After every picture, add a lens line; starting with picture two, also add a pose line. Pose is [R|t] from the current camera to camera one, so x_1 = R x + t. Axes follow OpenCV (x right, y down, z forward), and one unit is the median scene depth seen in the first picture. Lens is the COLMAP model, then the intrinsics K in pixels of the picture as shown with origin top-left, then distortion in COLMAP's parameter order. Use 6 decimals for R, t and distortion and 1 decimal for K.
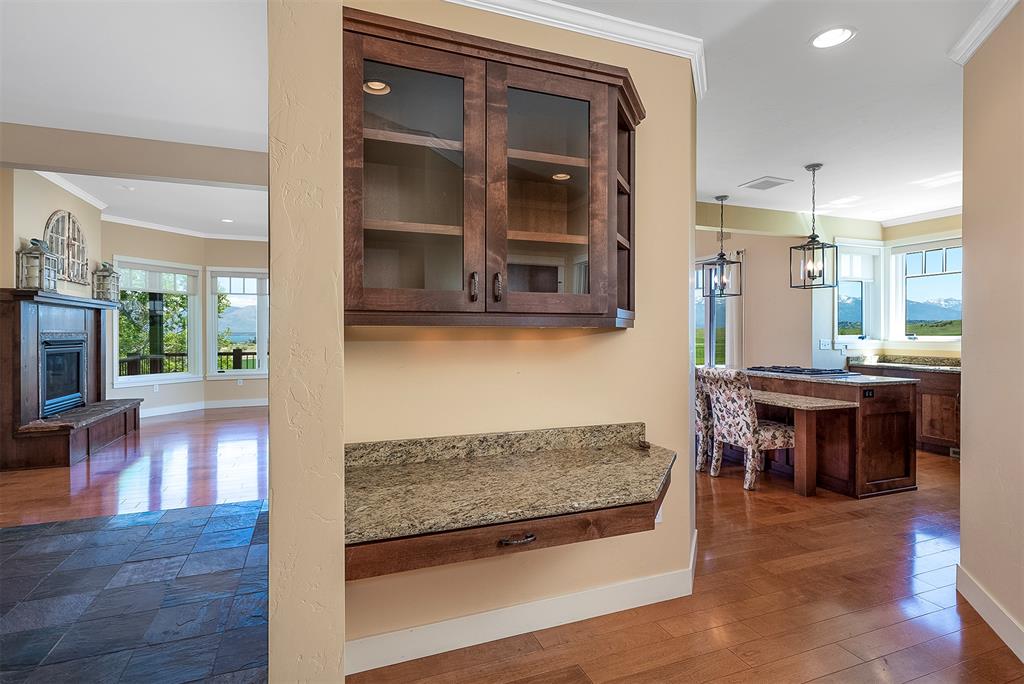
lens RADIAL K [[495.9, 0, 525.5], [0, 495.9, 332.0], [0, 0, 1]] dist [0.019650, -0.000862]
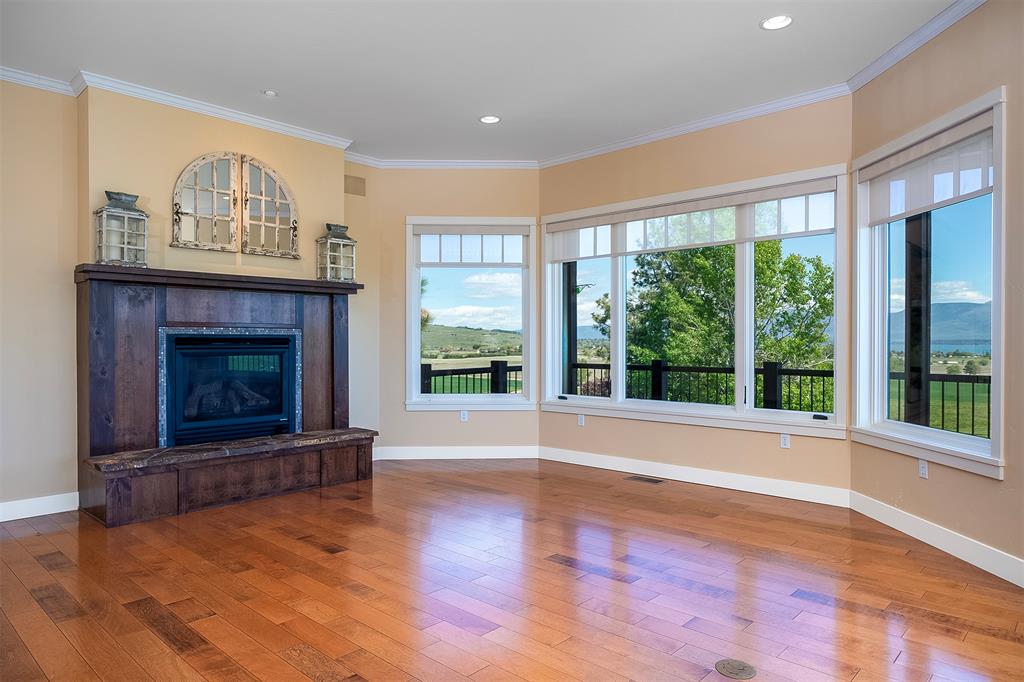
lens RADIAL K [[640.9, 0, 495.0], [0, 640.9, 341.1], [0, 0, 1]] dist [-0.003146, -0.001010]
pose [[0.395513, -0.002915, -0.918456, 0.046181], [0.001764, 0.999996, -0.002414, 0.023561], [0.918459, -0.000666, 0.395516, 0.934082]]
